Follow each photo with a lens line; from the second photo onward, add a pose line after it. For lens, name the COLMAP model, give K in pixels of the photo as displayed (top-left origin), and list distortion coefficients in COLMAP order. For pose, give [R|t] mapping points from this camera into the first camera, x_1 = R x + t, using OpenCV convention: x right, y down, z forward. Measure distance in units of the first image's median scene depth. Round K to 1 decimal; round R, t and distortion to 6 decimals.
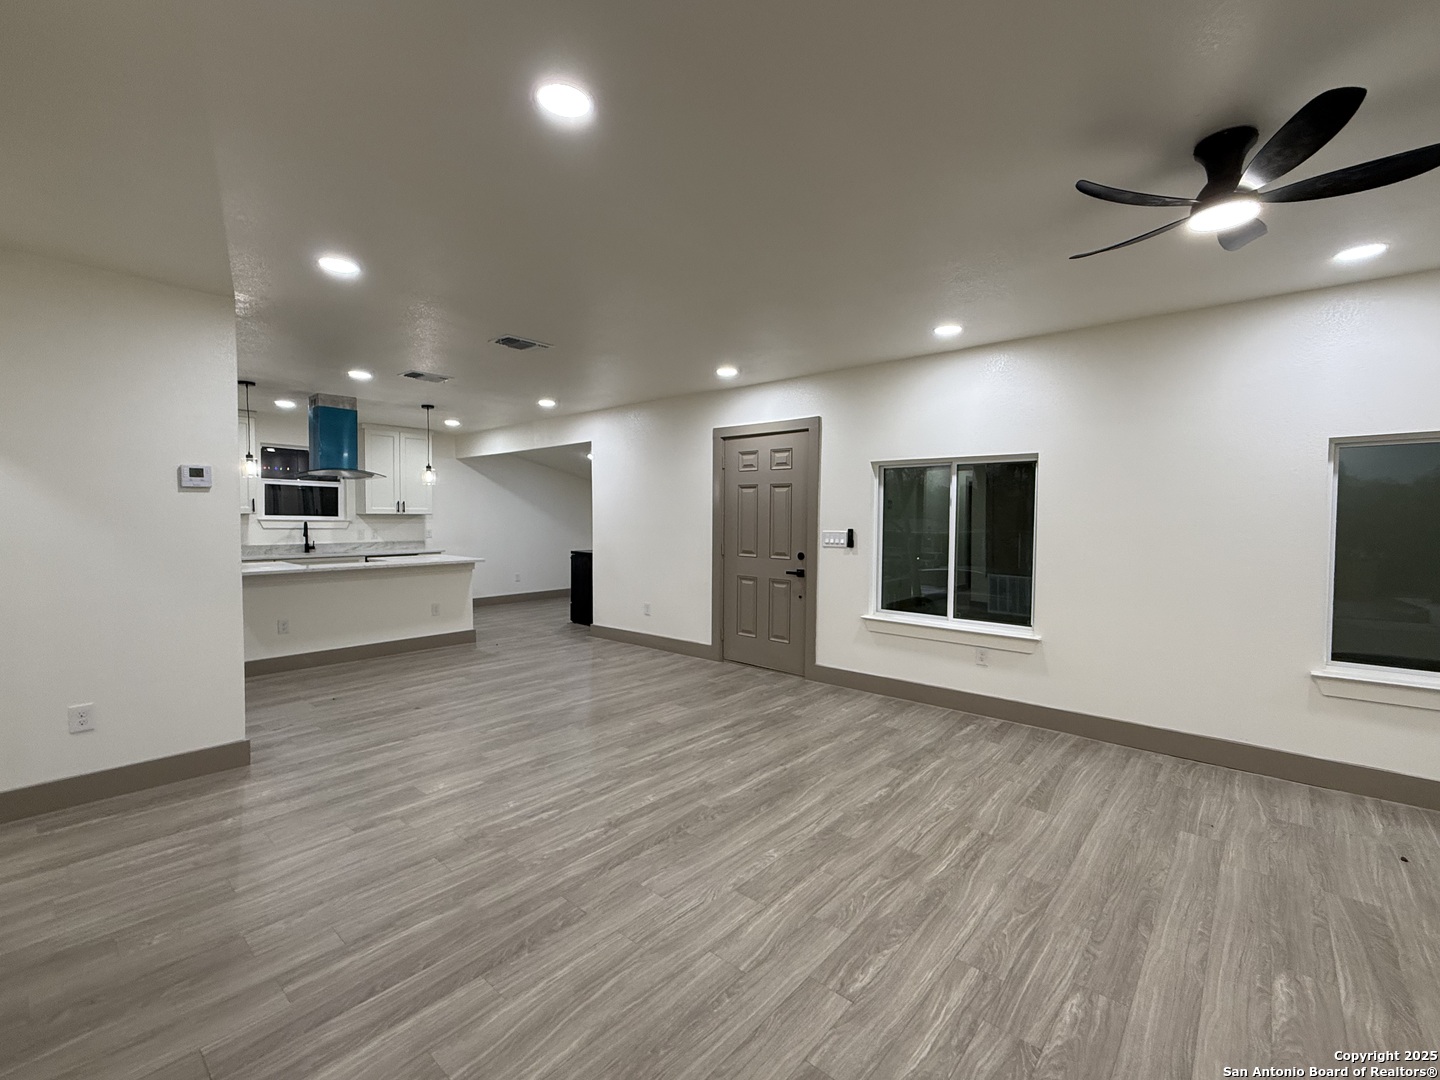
lens RADIAL K [[632.4, 0, 723.1], [0, 632.4, 546.2], [0, 0, 1]] dist [0.004939, 0.000930]
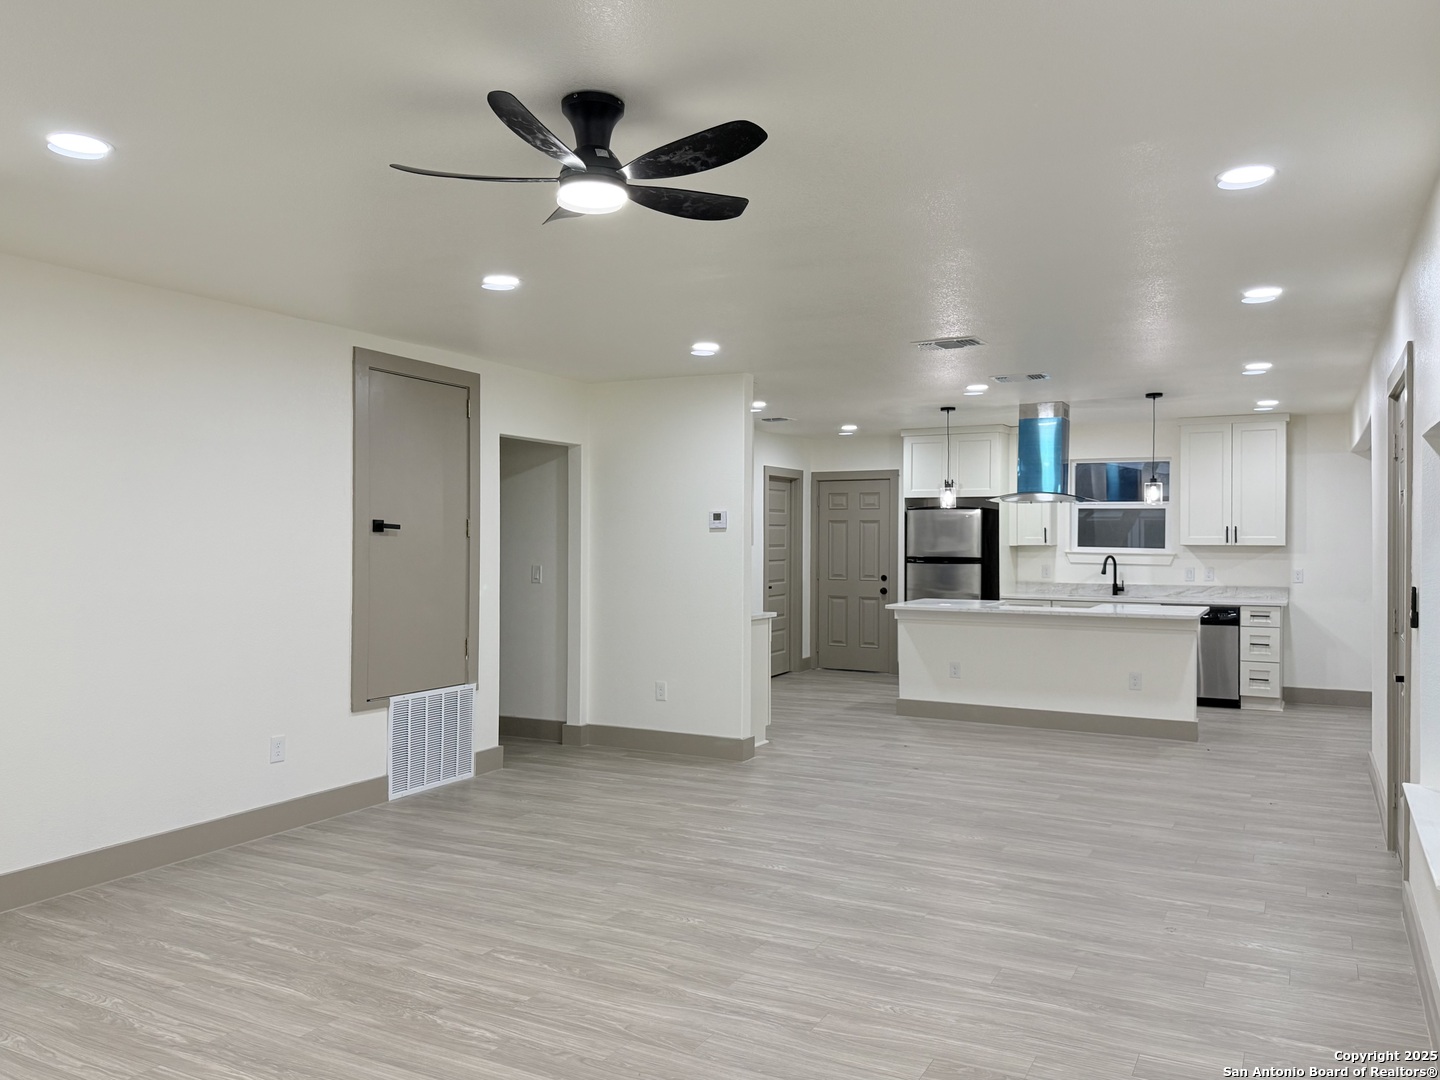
lens RADIAL K [[1093.1, 0, 704.8], [0, 1093.1, 539.2], [0, 0, 1]] dist [0.063673, -0.044098]
pose [[0.214100, -0.001165, -0.976811, 1.233344], [-0.047197, 0.998819, -0.011536, -0.041506], [0.975671, 0.048572, 0.213793, 0.477330]]
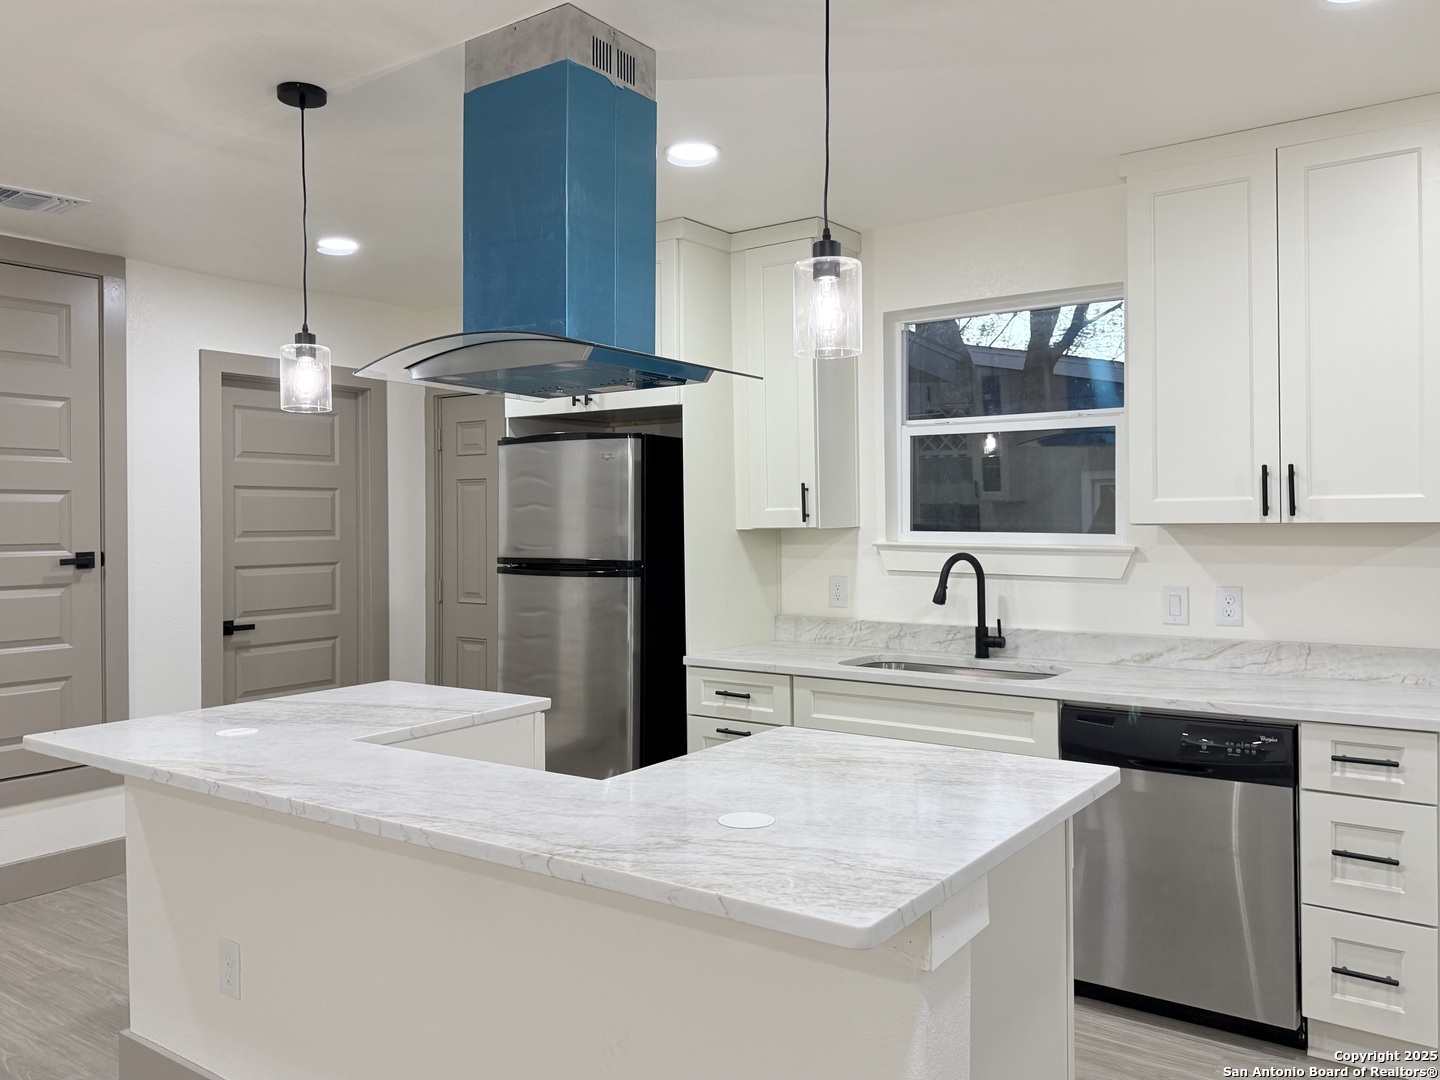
lens RADIAL K [[1093.1, 0, 726.9], [0, 1093.1, 517.7], [0, 0, 1]] dist [0.063673, -0.044098]
pose [[0.096768, -0.009046, -0.995266, -0.349383], [-0.040487, 0.999095, -0.013017, -0.095108], [0.994483, 0.041555, 0.096314, 1.833554]]
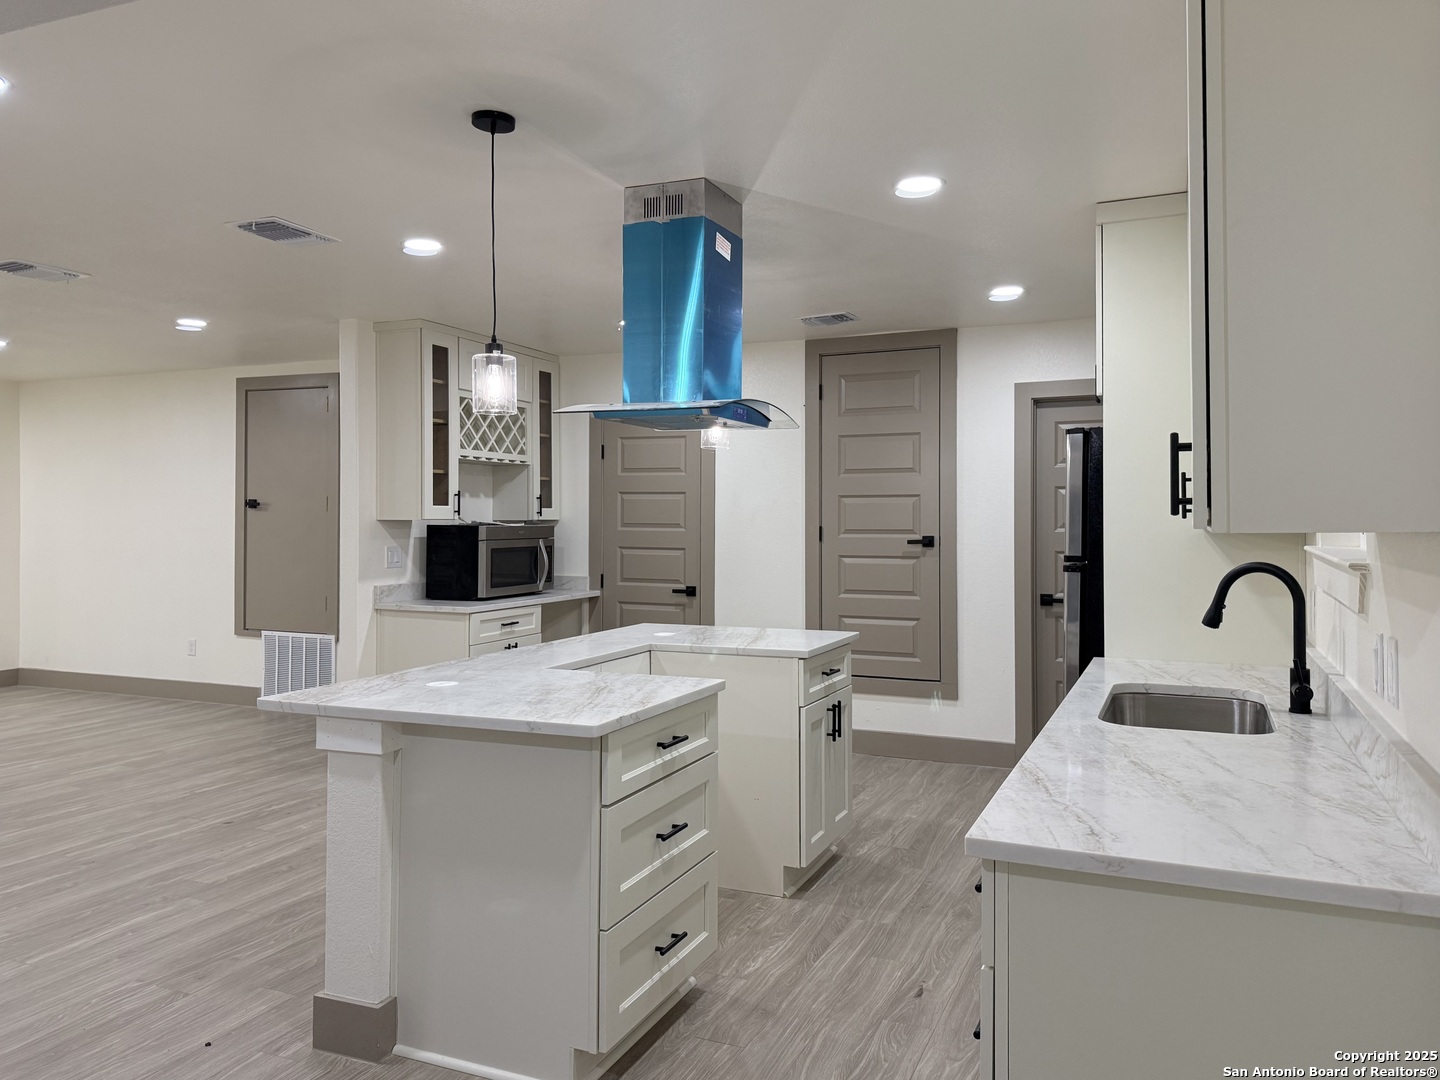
lens RADIAL K [[1026.1, 0, 706.0], [0, 1026.1, 517.1], [0, 0, 1]] dist [0.060706, -0.033959]
pose [[-0.950767, -0.004493, -0.309874, -0.785106], [-0.018383, 0.998952, 0.041916, -0.139680], [0.309361, 0.045549, -0.949853, 2.750329]]
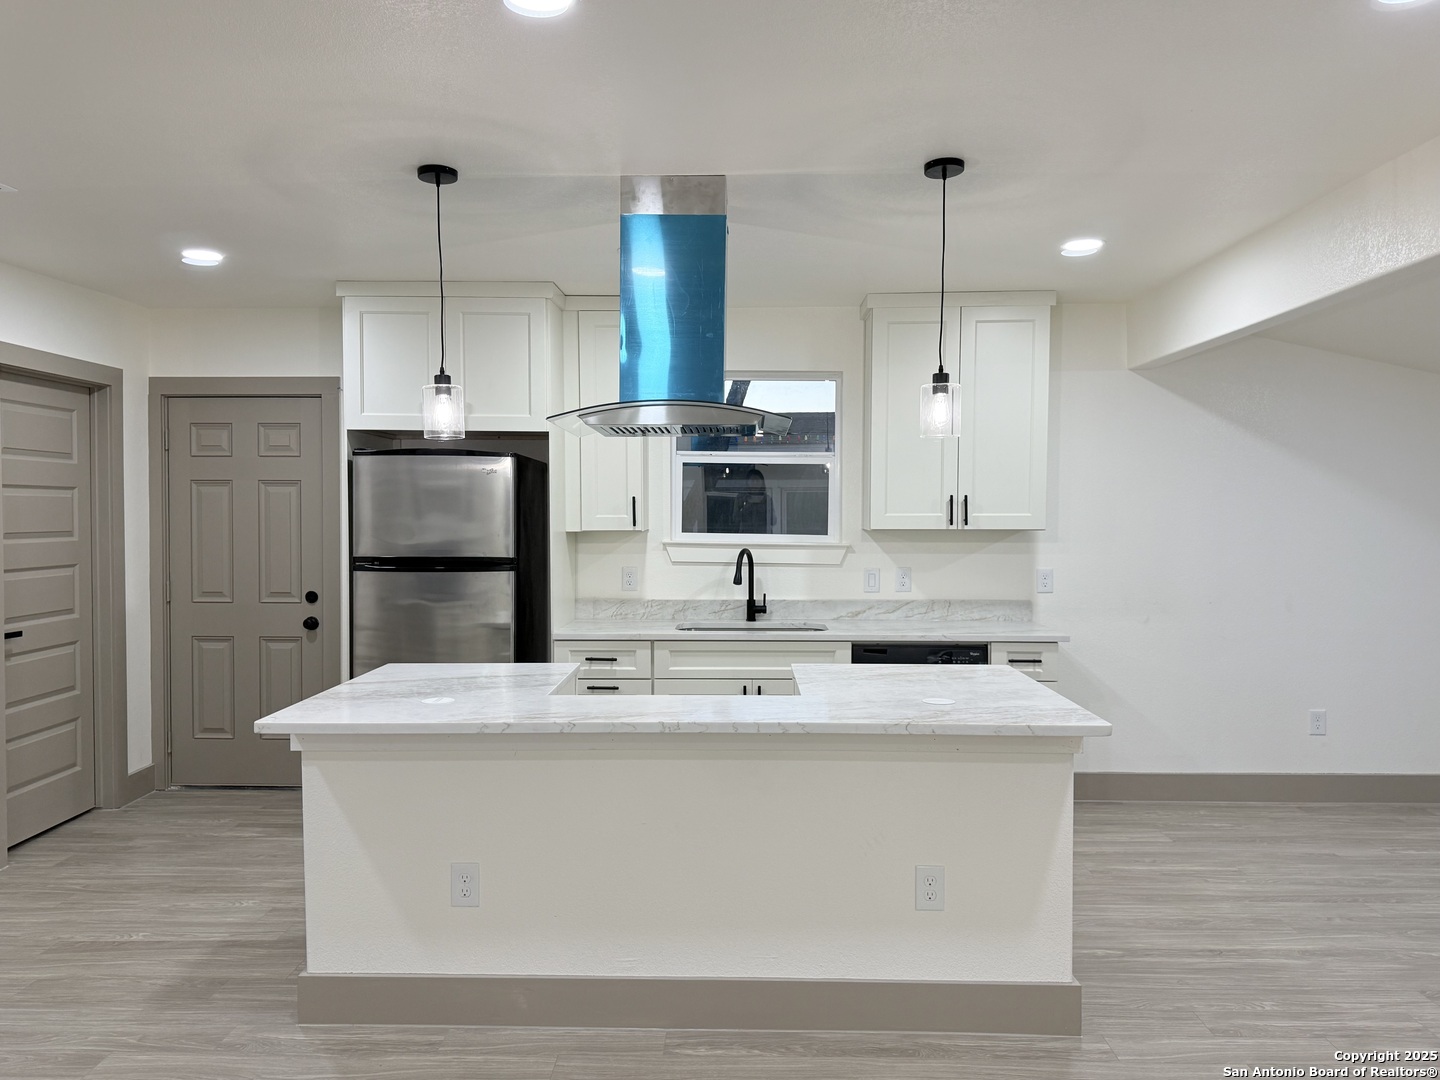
lens RADIAL K [[1027.9, 0, 701.8], [0, 1027.9, 545.8], [0, 0, 1]] dist [0.086068, -0.027358]
pose [[0.630132, 0.020224, -0.776225, -0.316397], [-0.035628, 0.999361, -0.002884, -0.081167], [0.775671, 0.029472, 0.630450, 1.190515]]
